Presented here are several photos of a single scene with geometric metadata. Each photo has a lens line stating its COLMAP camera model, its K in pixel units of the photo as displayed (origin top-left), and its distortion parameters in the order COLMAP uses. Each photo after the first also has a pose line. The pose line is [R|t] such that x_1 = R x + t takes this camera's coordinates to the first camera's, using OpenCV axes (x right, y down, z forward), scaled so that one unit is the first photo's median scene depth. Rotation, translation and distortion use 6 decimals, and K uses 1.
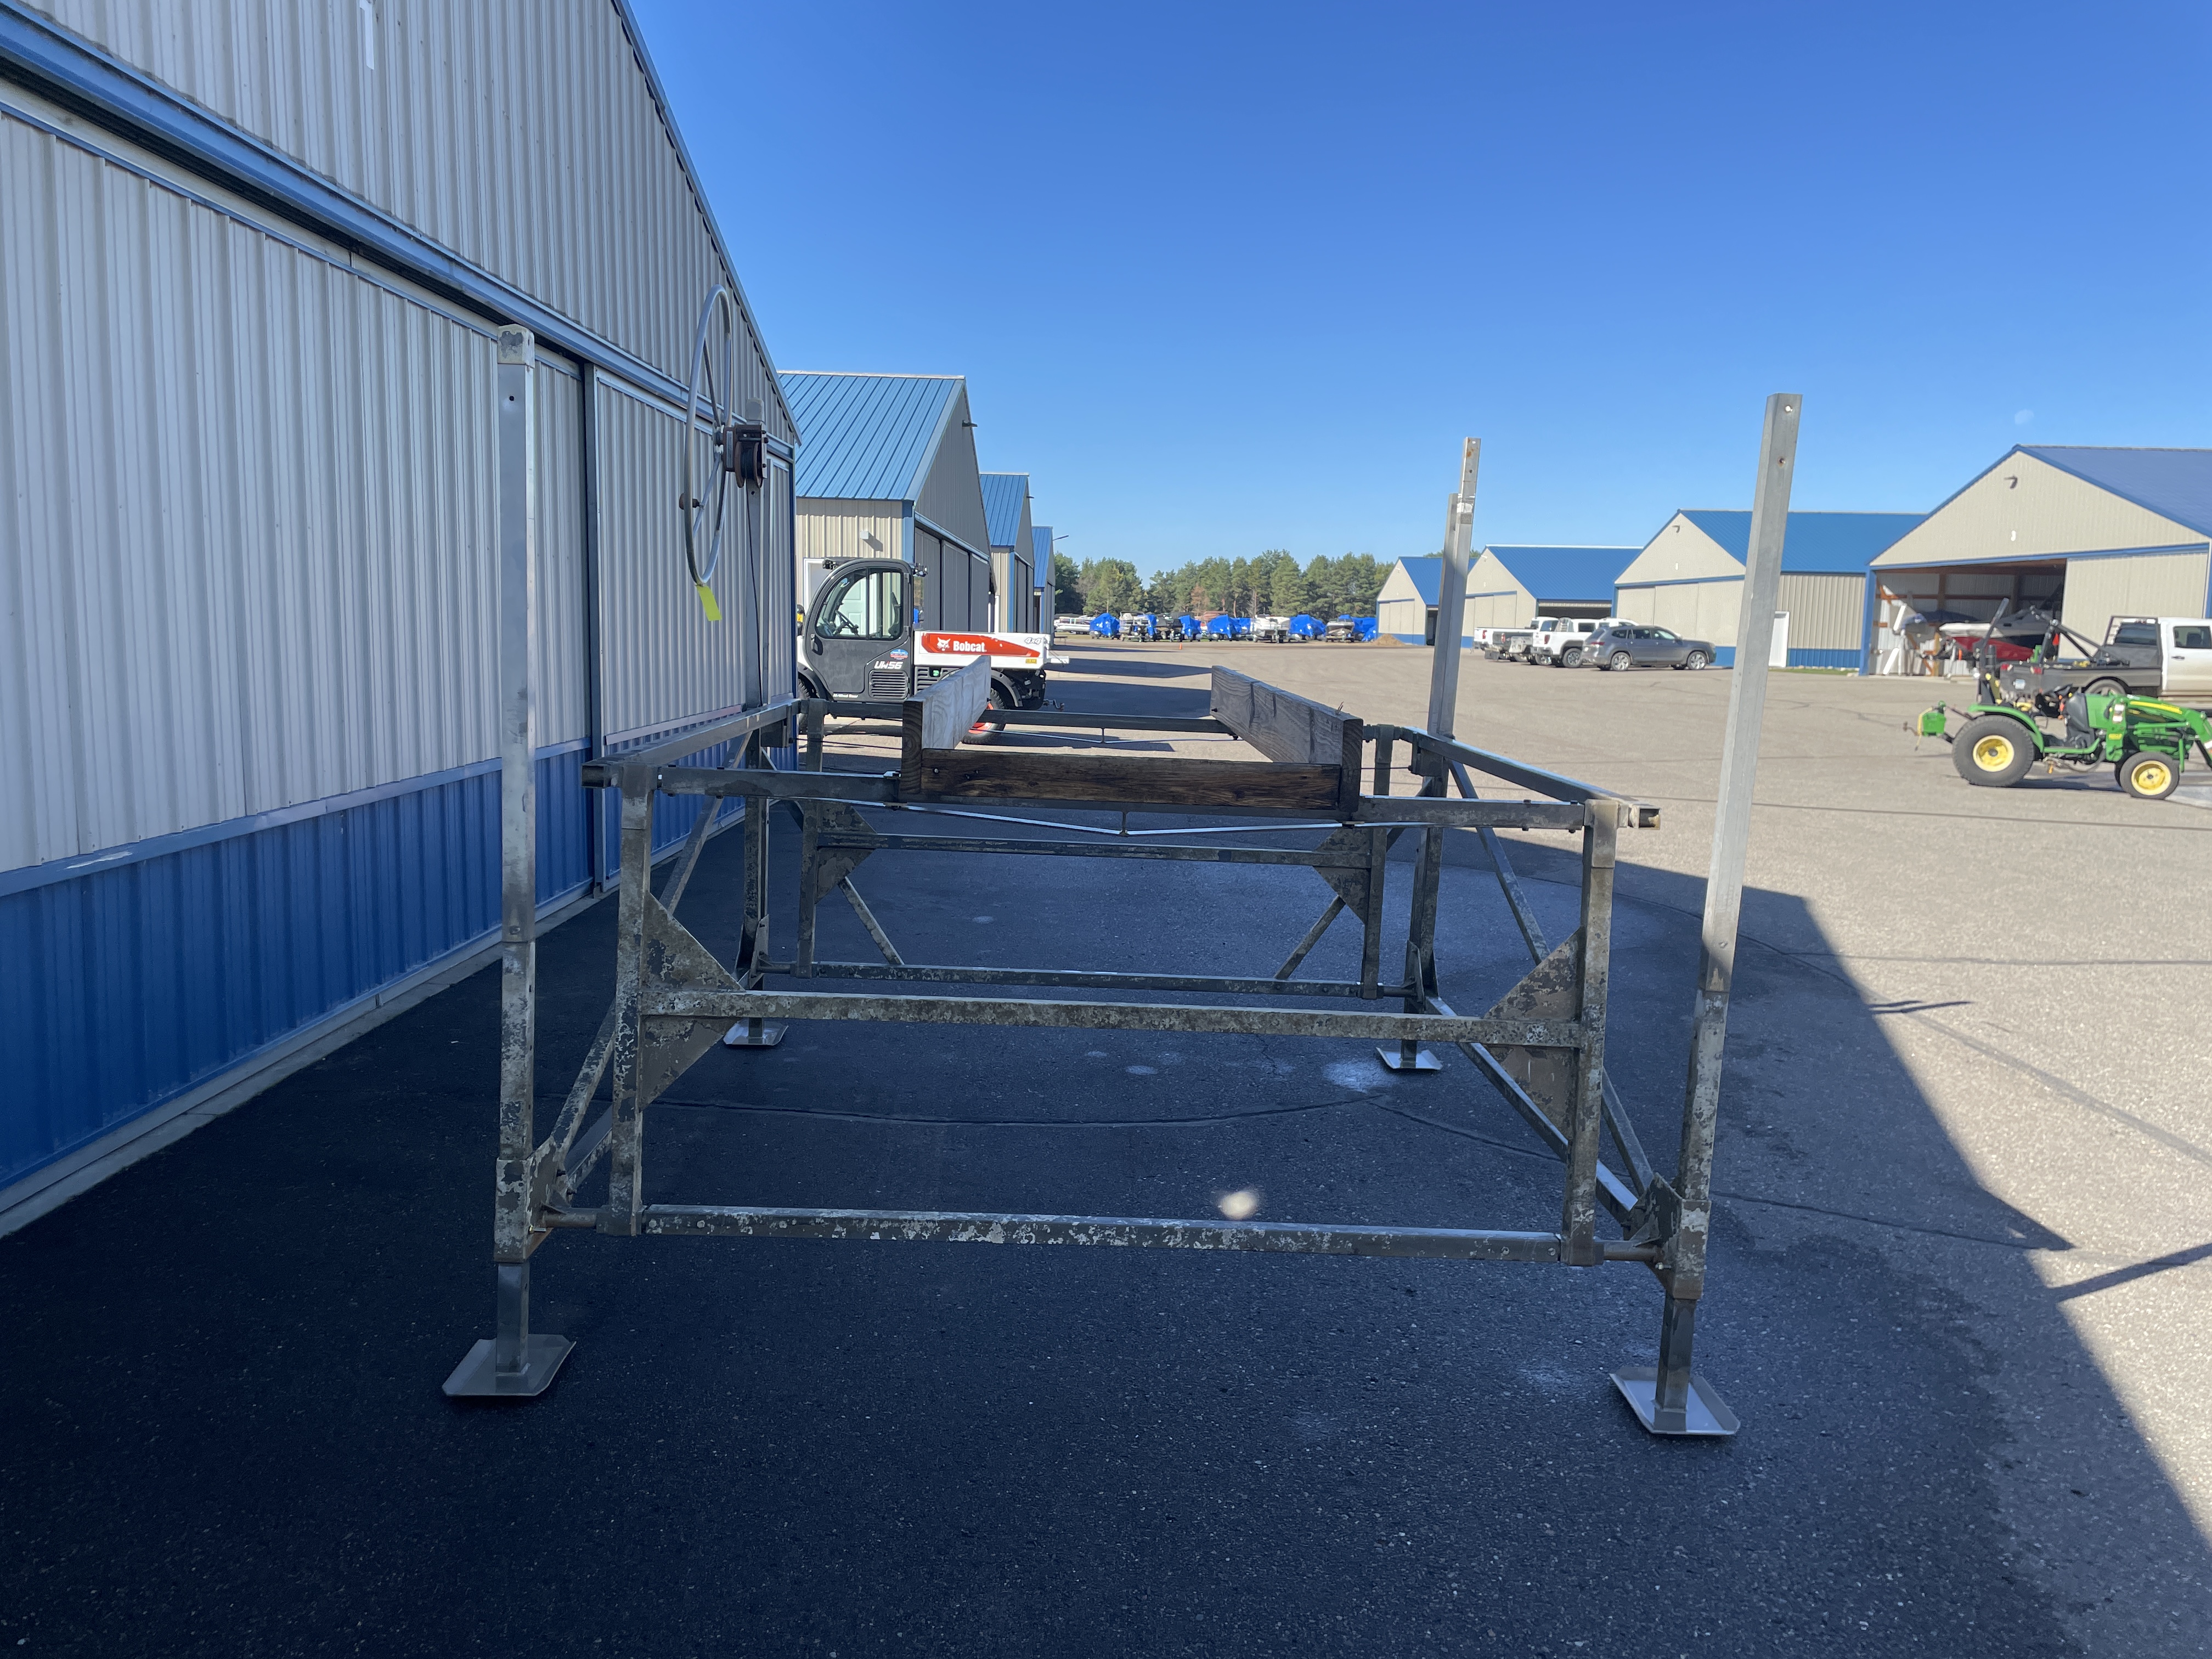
lens RADIAL K [[1677.3, 0, 1114.7], [0, 1677.3, 838.5], [0, 0, 1]] dist [0.072044, -0.093152]
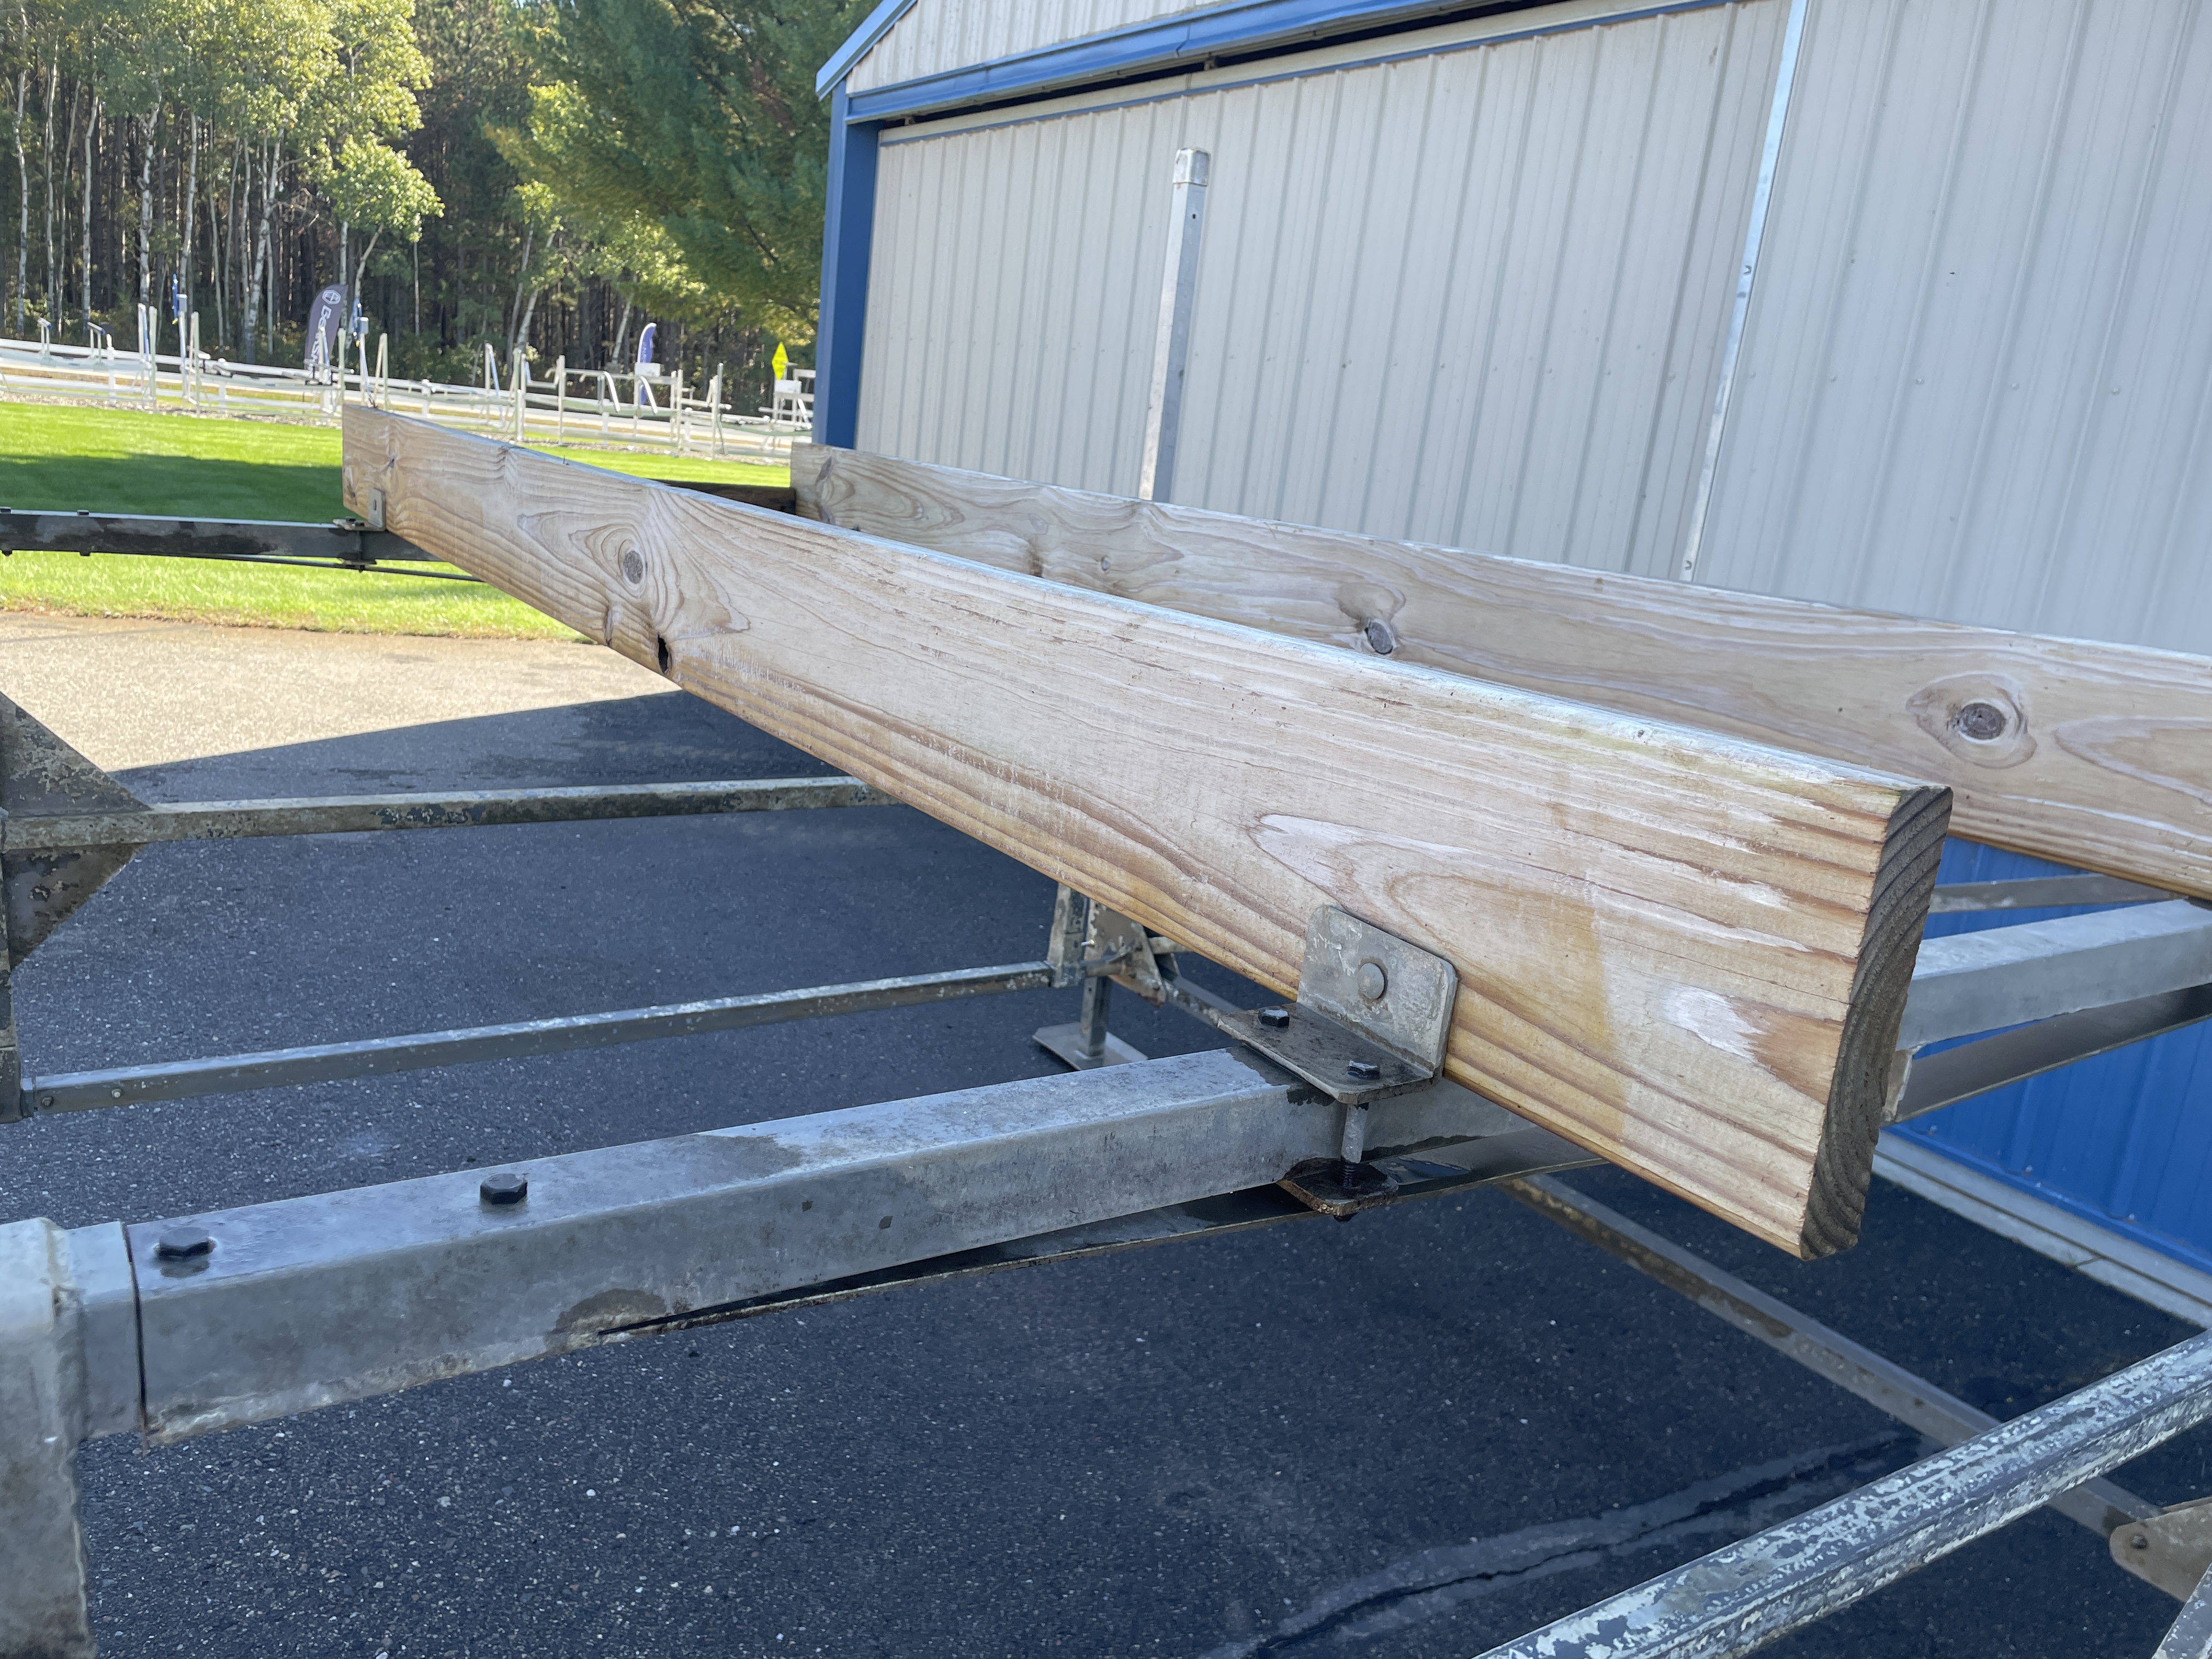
lens RADIAL K [[1667.6, 0, 1110.1], [0, 1667.6, 847.9], [0, 0, 1]] dist [0.075248, -0.096558]
pose [[-0.842350, 0.014037, -0.538748, 0.019225], [-0.196658, 0.922724, 0.331522, -0.015614], [0.501769, 0.385206, -0.774496, 0.133675]]
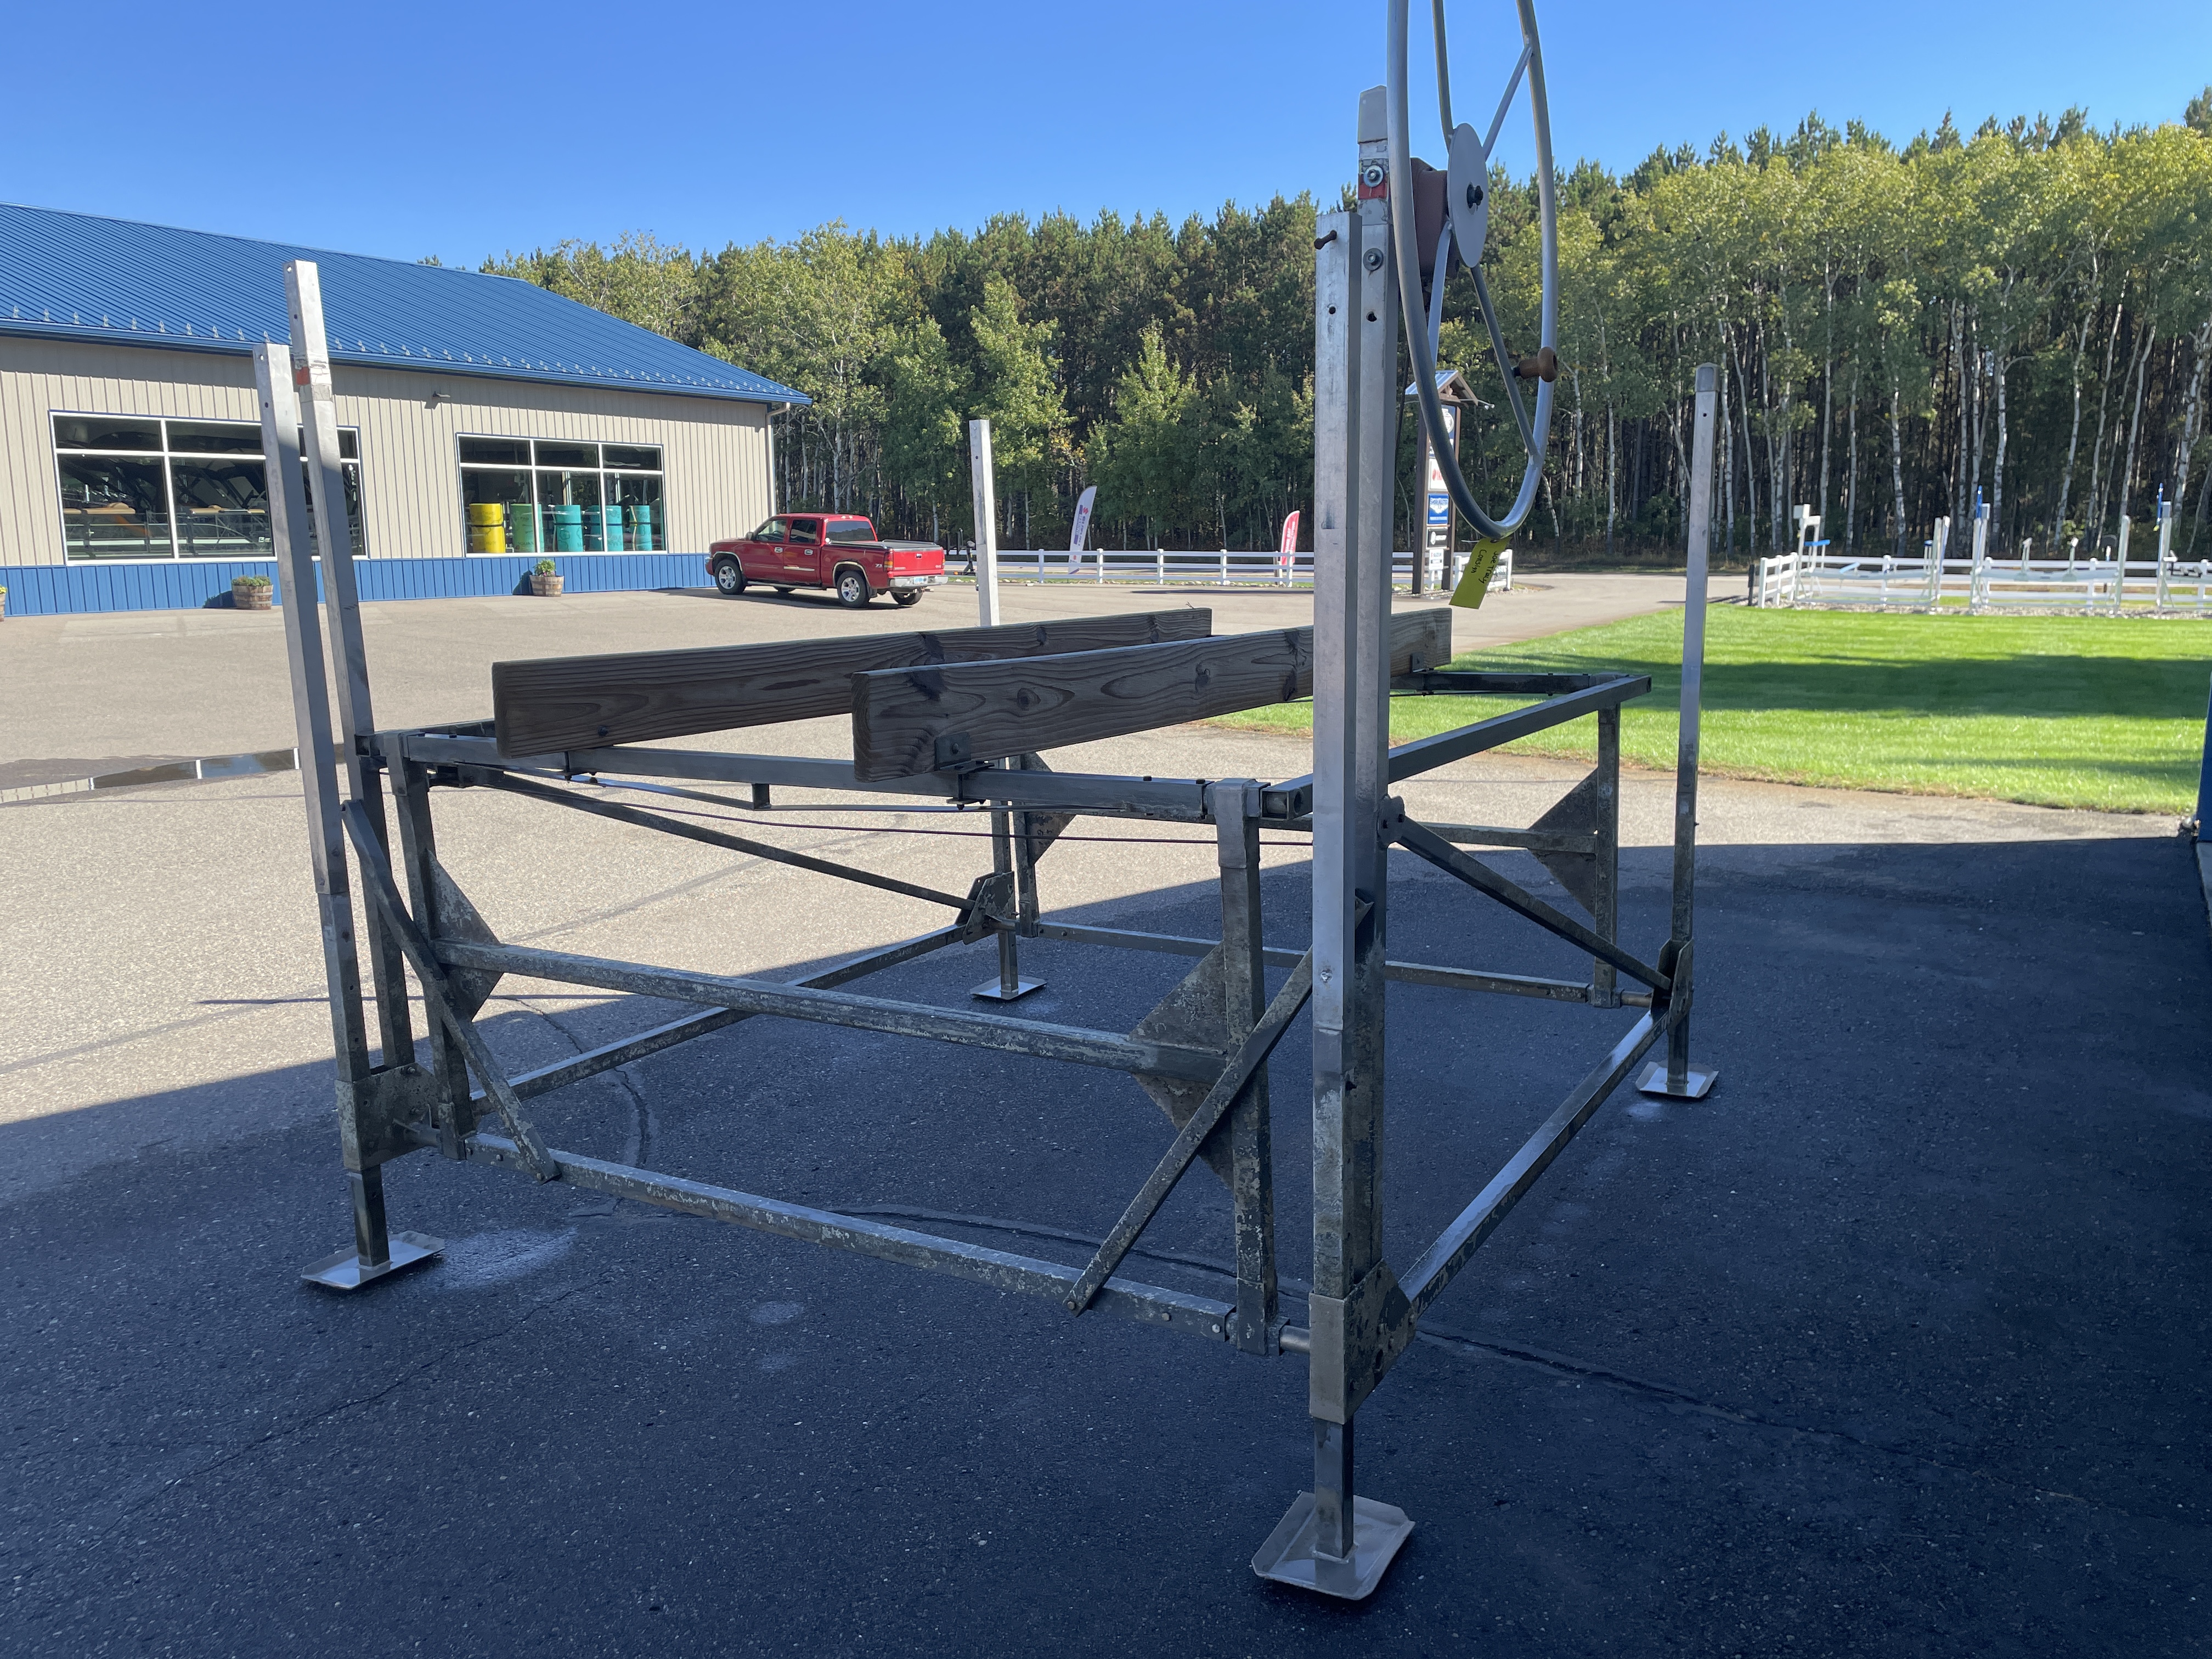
lens RADIAL K [[1677.3, 0, 1114.7], [0, 1677.3, 838.5], [0, 0, 1]] dist [0.072044, -0.093152]
pose [[-0.856158, -0.117530, 0.503171, -0.046402], [0.047930, 0.951526, 0.303811, -0.025382], [-0.514487, 0.284227, -0.809023, 0.169639]]
